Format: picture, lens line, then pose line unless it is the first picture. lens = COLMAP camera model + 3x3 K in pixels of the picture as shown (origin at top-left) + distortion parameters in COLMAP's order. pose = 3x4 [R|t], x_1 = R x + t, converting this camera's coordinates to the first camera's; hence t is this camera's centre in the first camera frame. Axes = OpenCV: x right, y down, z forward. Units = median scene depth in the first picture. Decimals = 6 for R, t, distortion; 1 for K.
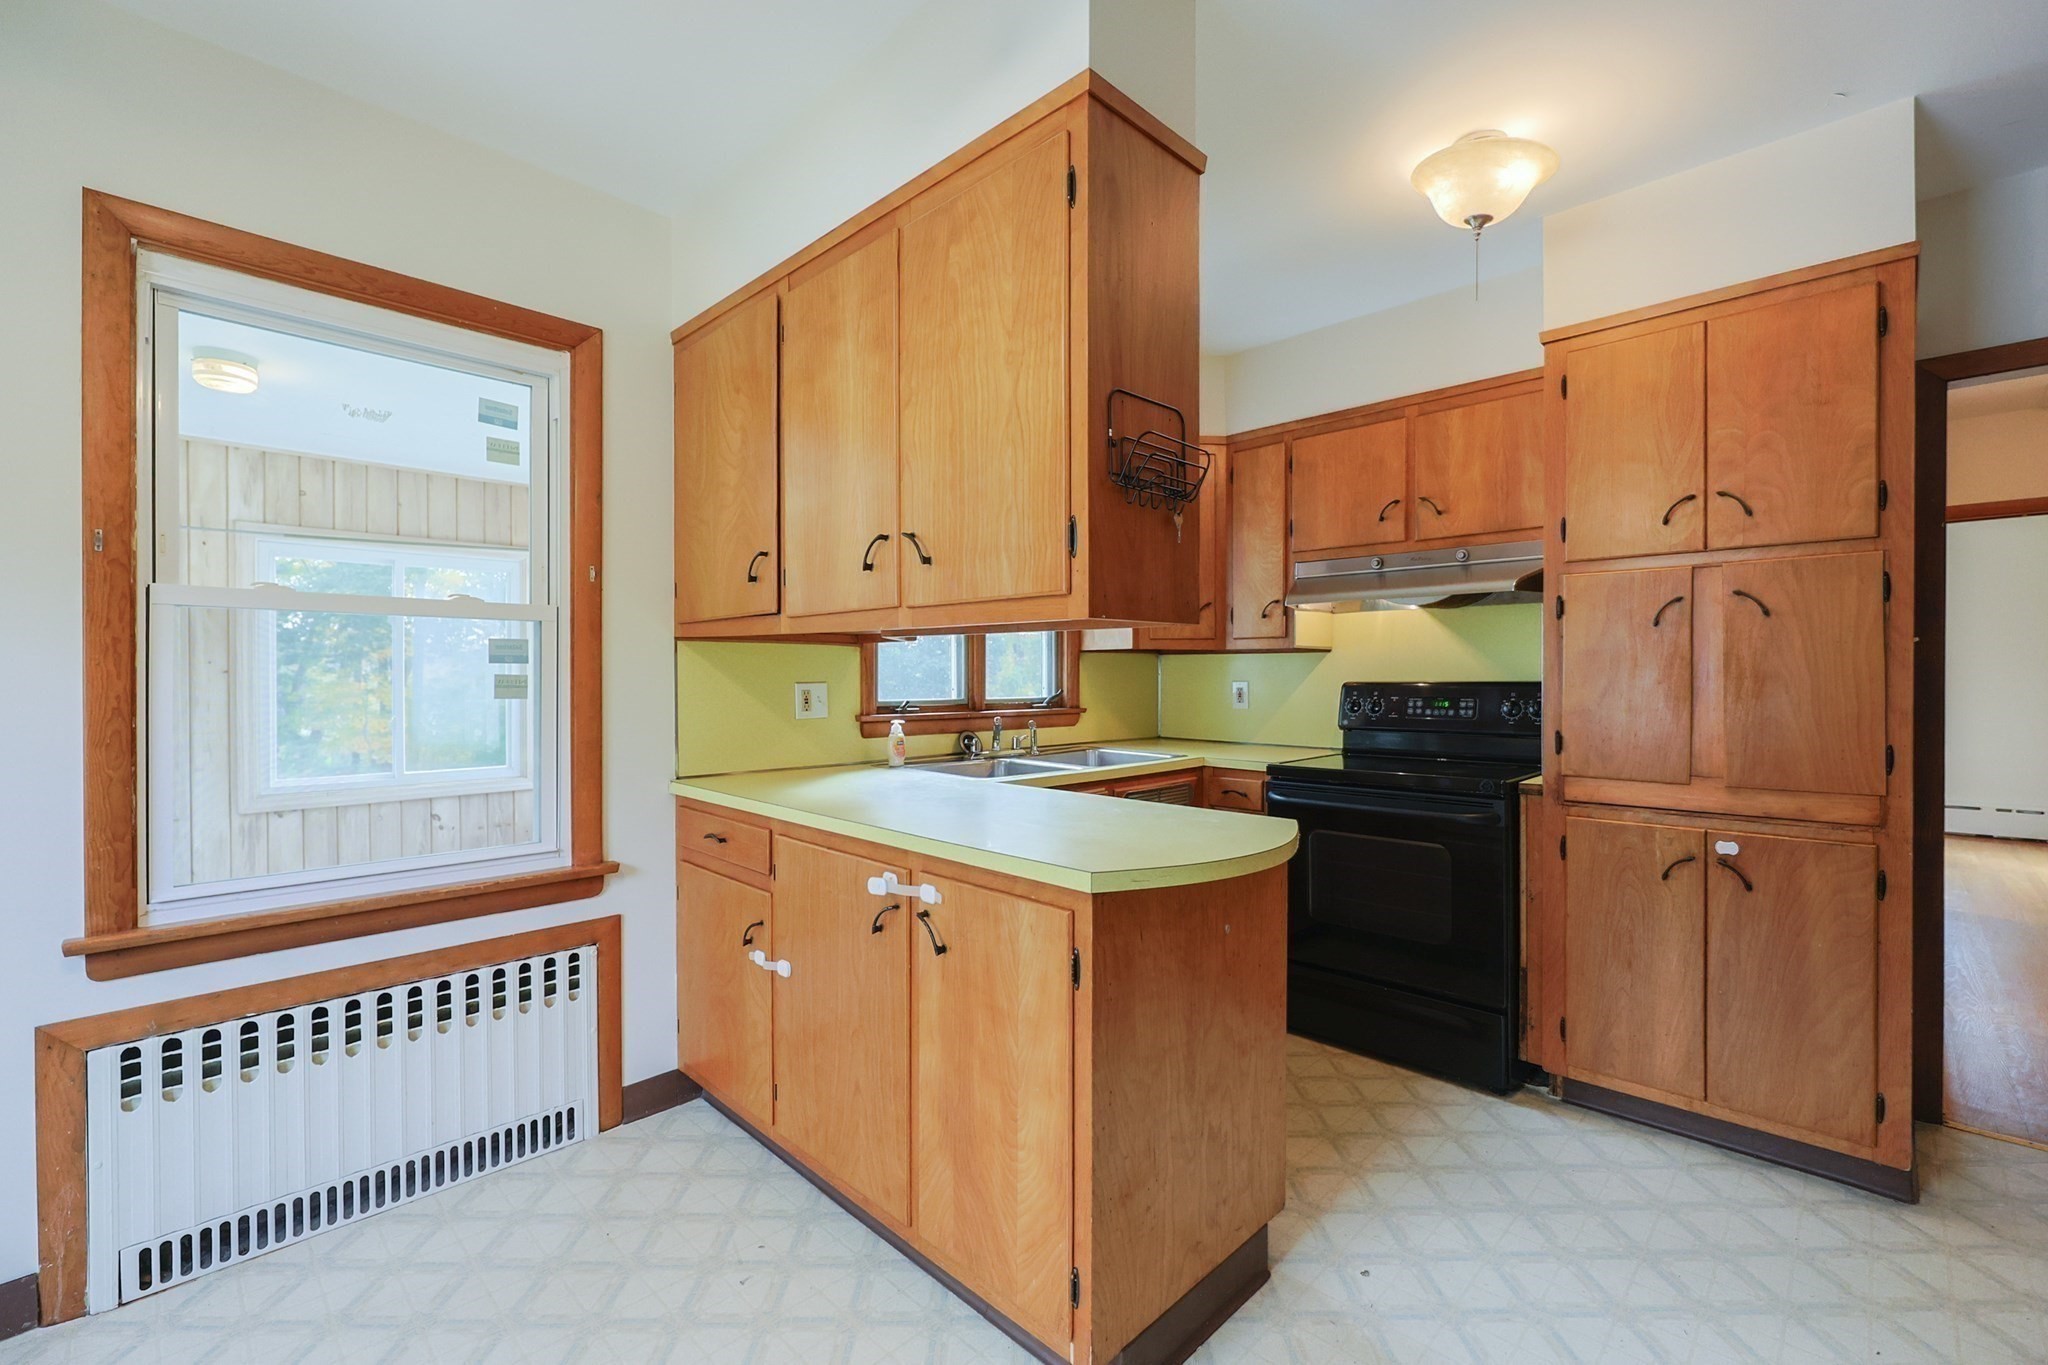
lens RADIAL K [[876.1, 0, 1032.8], [0, 876.1, 684.9], [0, 0, 1]] dist [-0.002440, -0.000689]
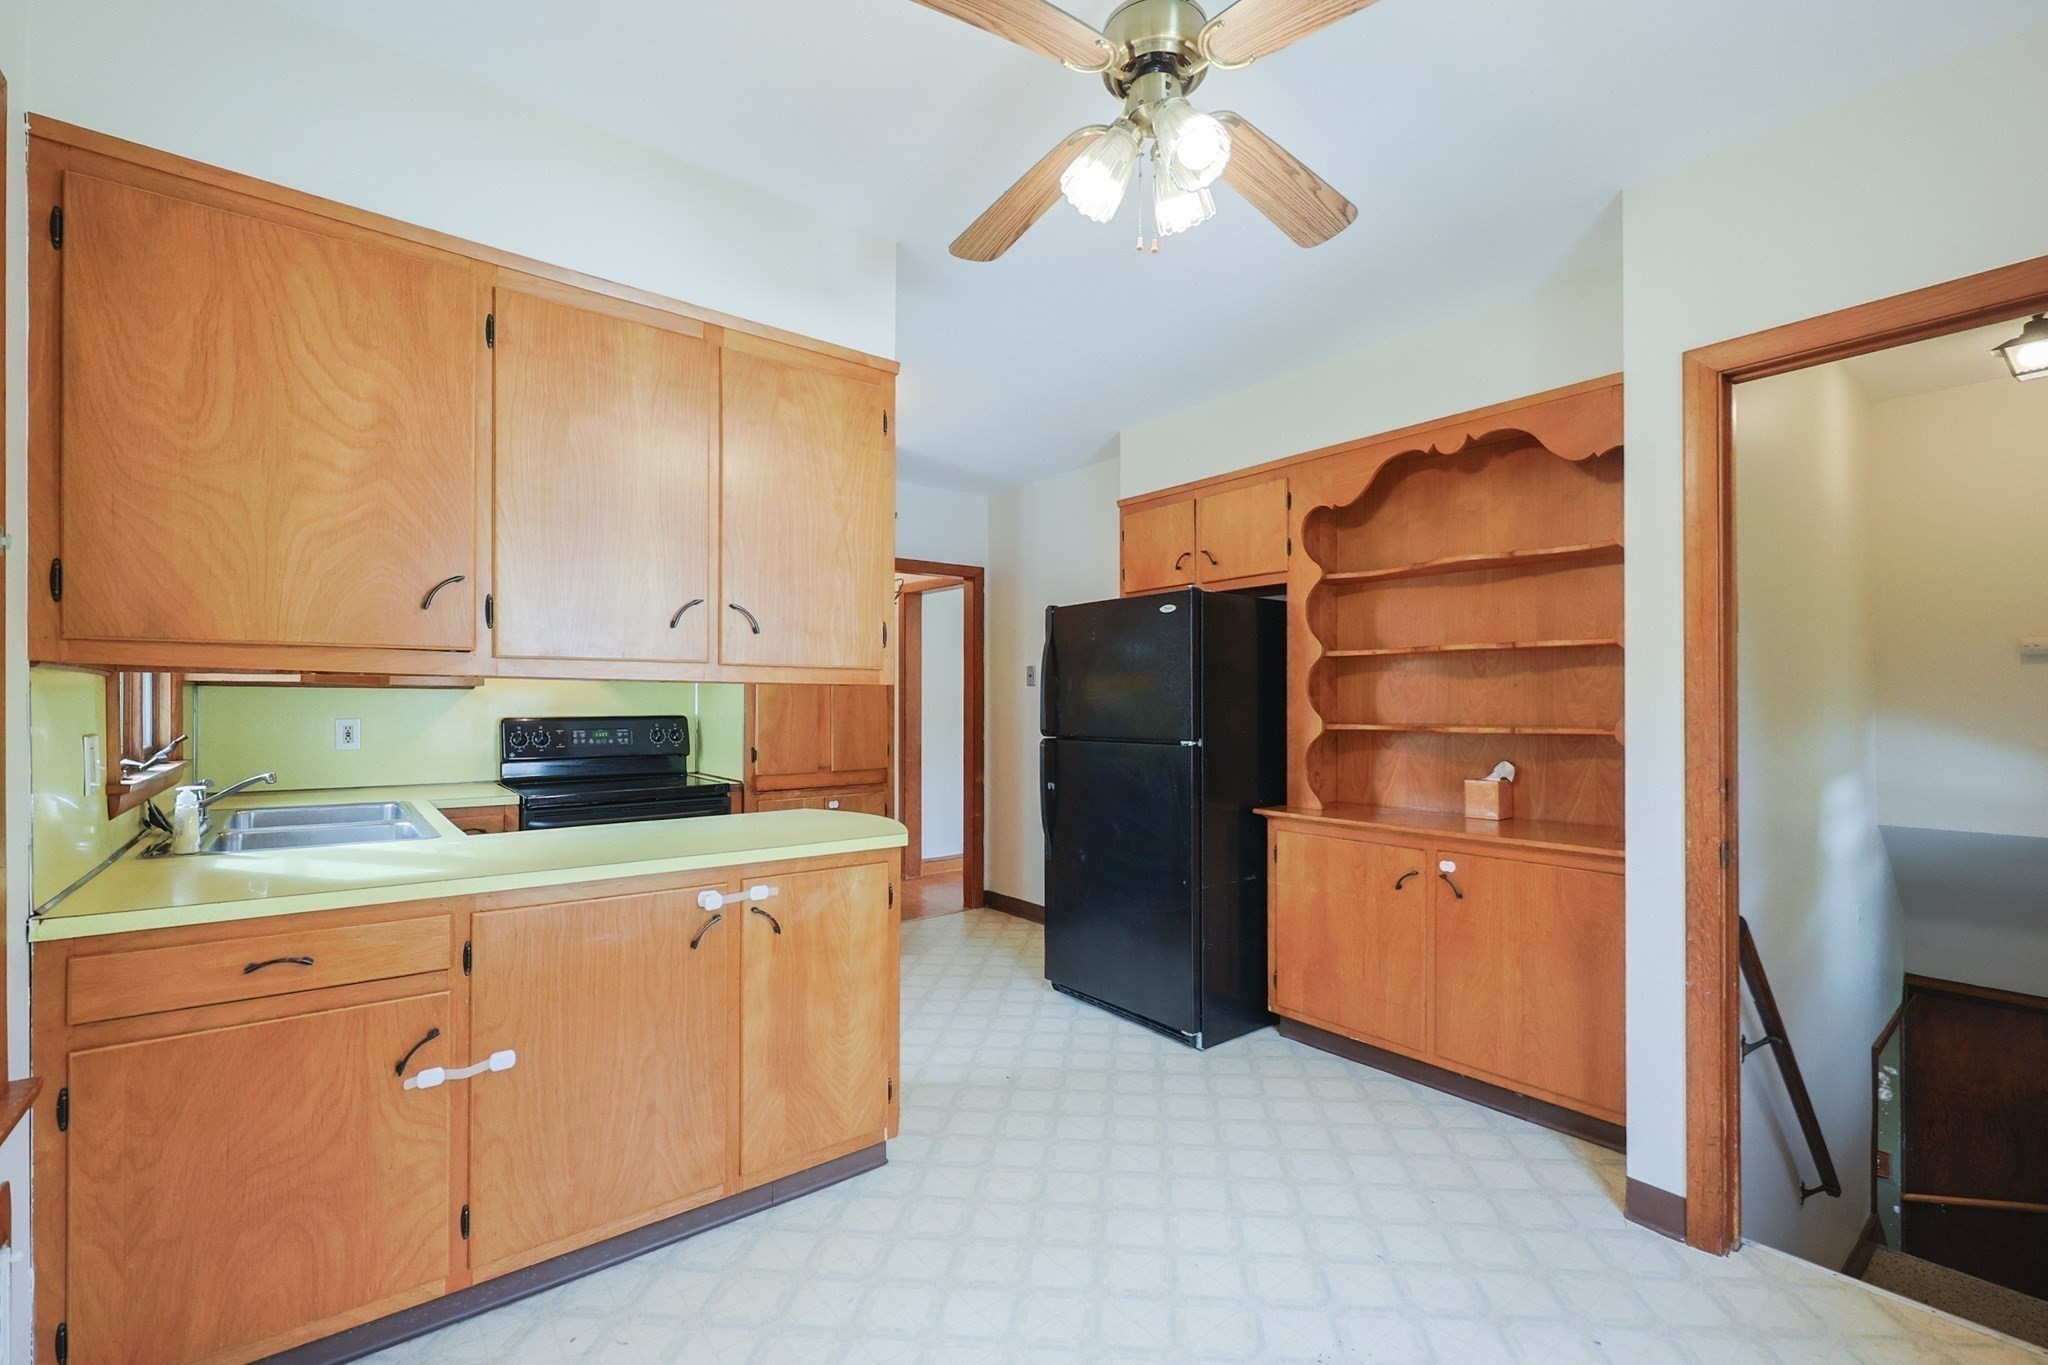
lens RADIAL K [[886.4, 0, 1069.6], [0, 886.4, 695.7], [0, 0, 1]] dist [-0.001024, -0.000168]
pose [[0.088723, 0.006796, 0.996033, -1.002389], [0.008163, 0.999938, -0.007550, -0.025014], [-0.996023, 0.008800, 0.088662, 0.320794]]
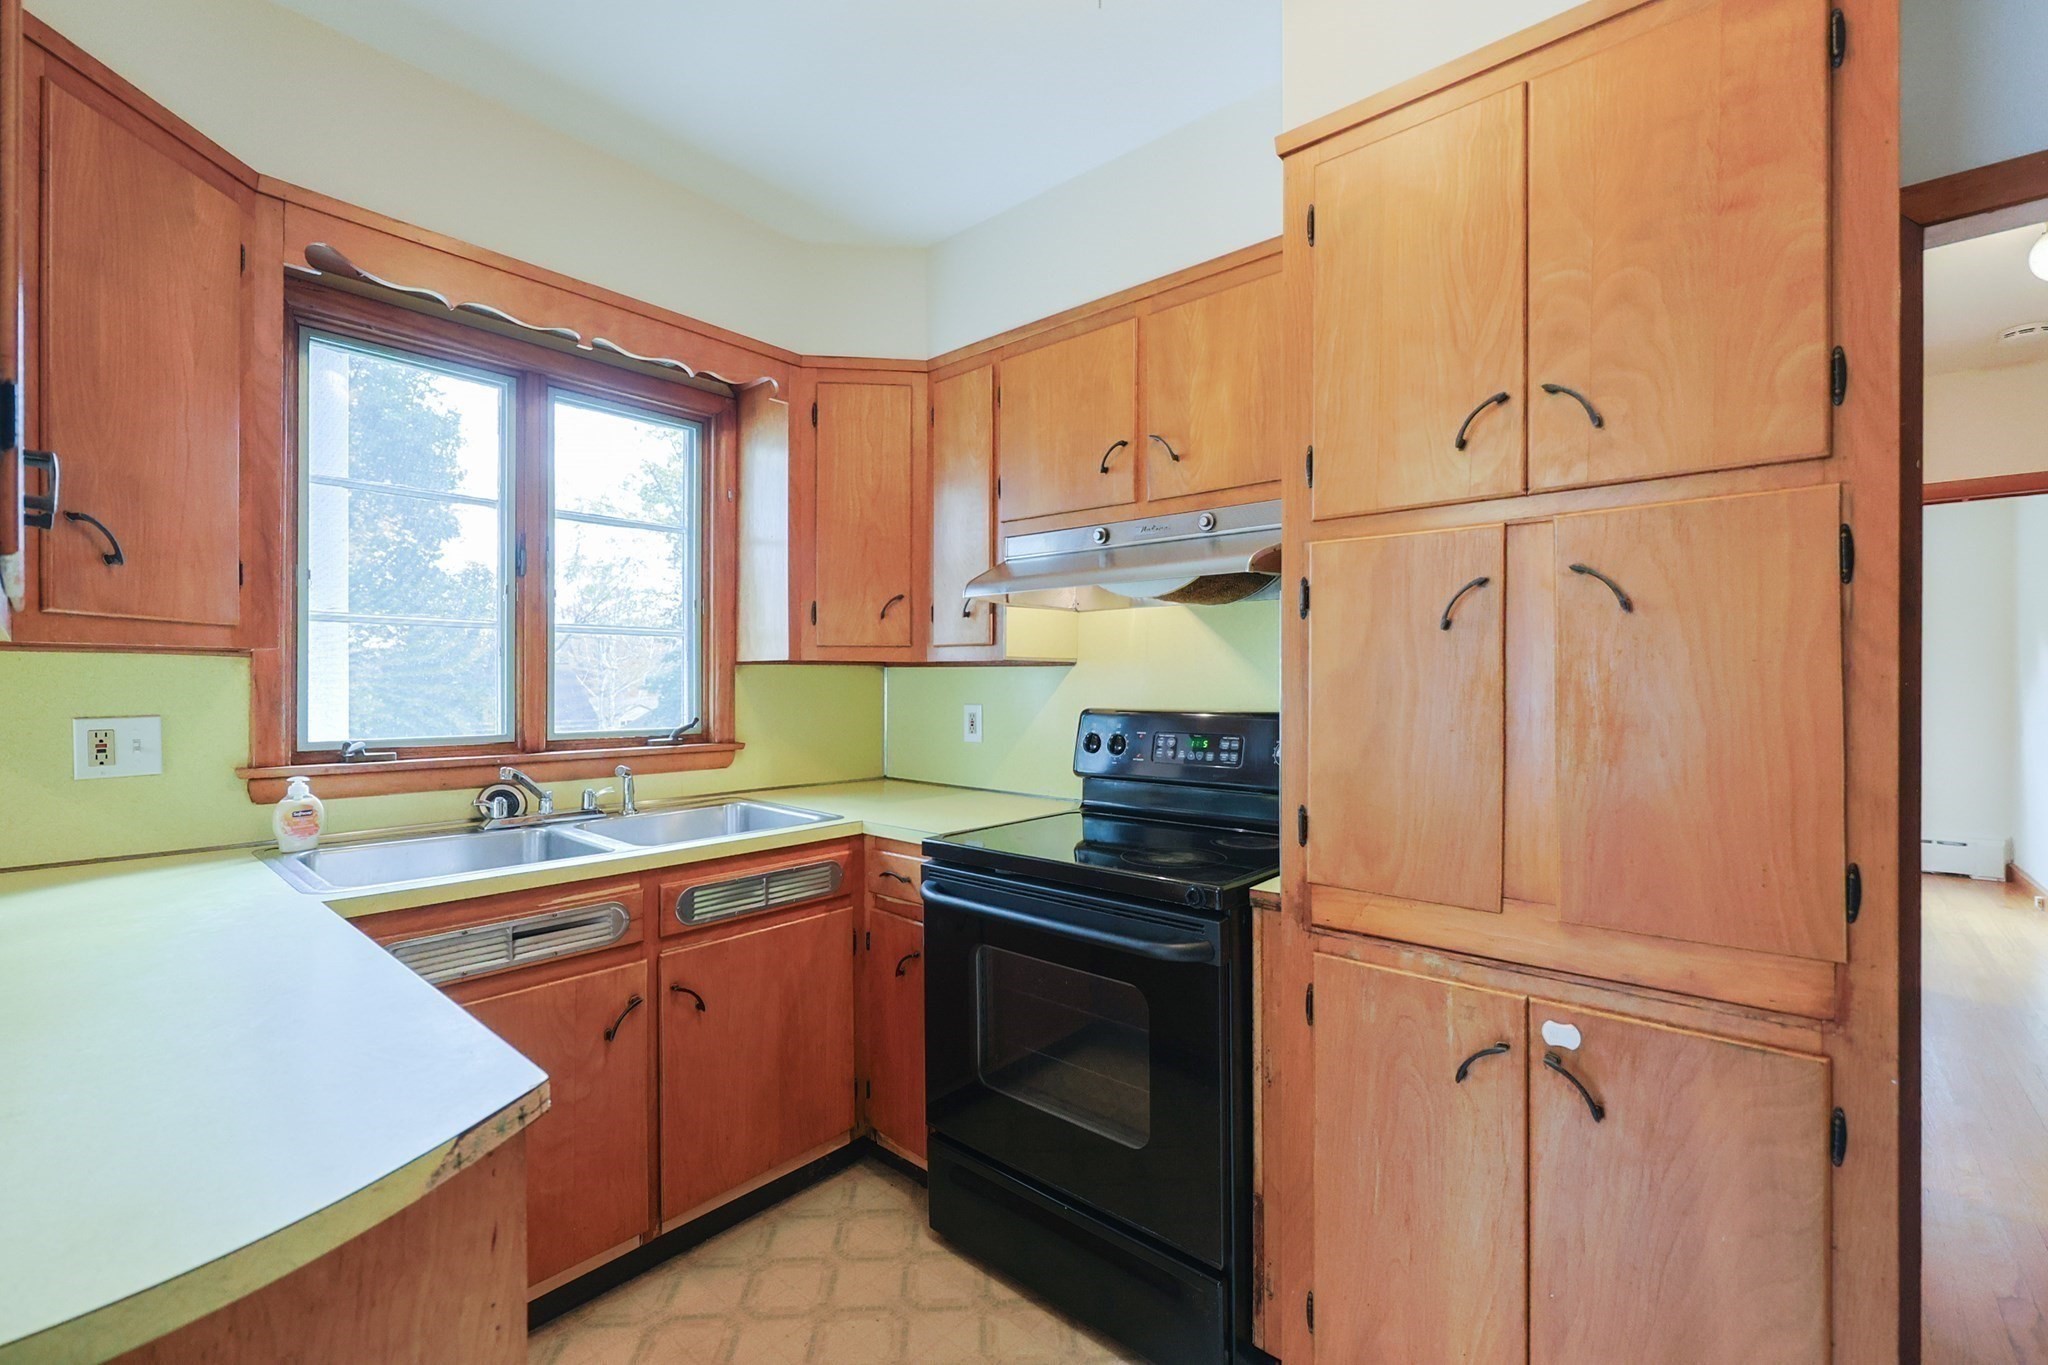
lens RADIAL K [[872.0, 0, 1035.9], [0, 872.0, 685.1], [0, 0, 1]] dist [-0.000433, 0.000282]
pose [[0.998167, 0.002367, 0.060481, 0.415813], [-0.002043, 0.999983, -0.005415, -0.027790], [-0.060493, 0.005282, 0.998155, 0.456217]]
